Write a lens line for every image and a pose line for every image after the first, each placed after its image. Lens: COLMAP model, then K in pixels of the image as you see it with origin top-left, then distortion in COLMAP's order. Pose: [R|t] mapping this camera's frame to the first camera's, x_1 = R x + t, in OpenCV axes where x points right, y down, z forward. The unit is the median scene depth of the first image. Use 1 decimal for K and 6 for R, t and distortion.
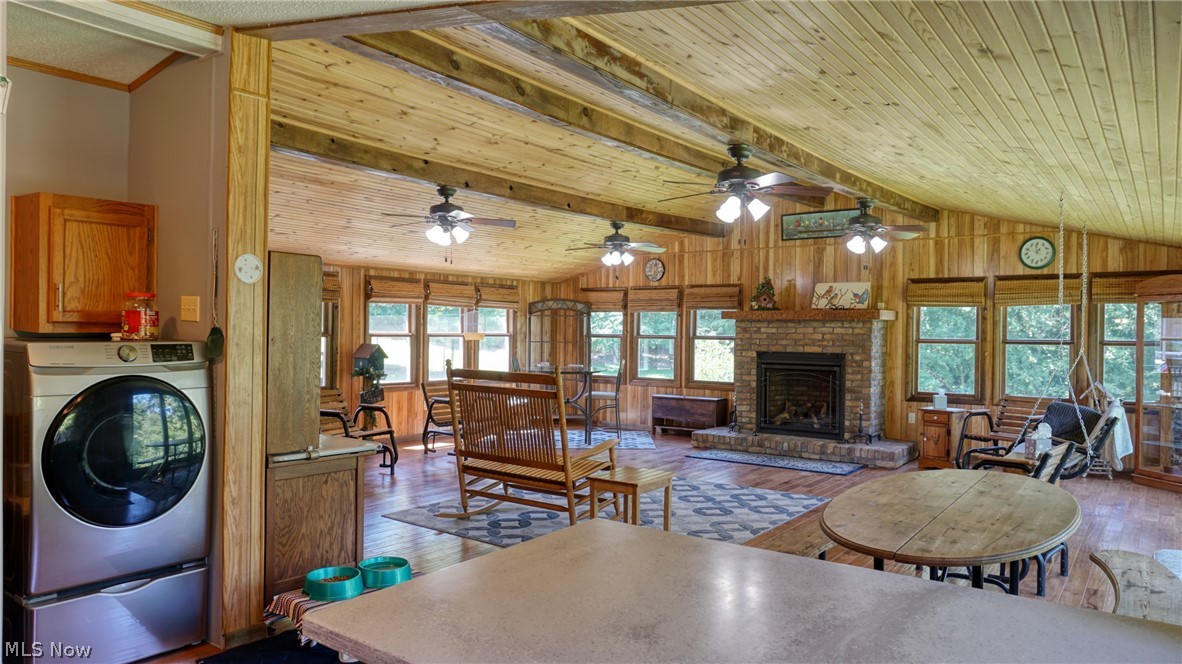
lens RADIAL K [[785.4, 0, 590.9], [0, 785.4, 335.5], [0, 0, 1]] dist [-0.018817, 0.004751]
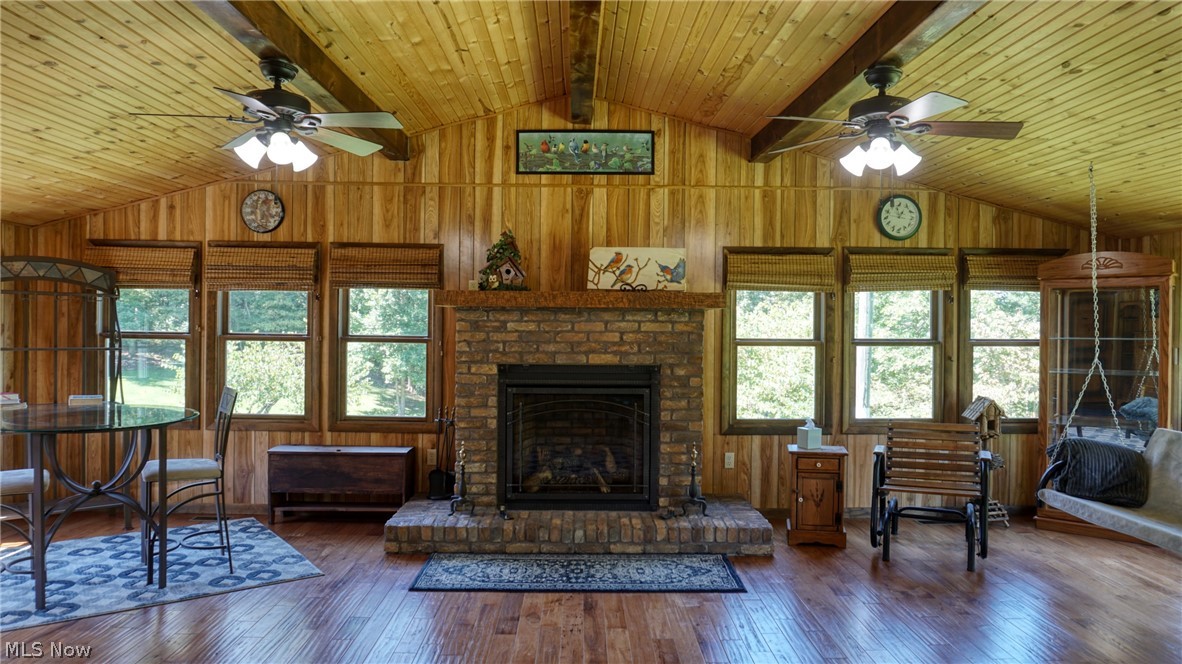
lens RADIAL K [[785.4, 0, 591.0], [0, 785.4, 333.3], [0, 0, 1]] dist [-0.018817, 0.004751]
pose [[0.791593, -0.009358, 0.610977, -0.078349], [0.002853, 0.999928, 0.011618, -0.008049], [-0.611042, -0.007454, 0.791563, 0.530096]]
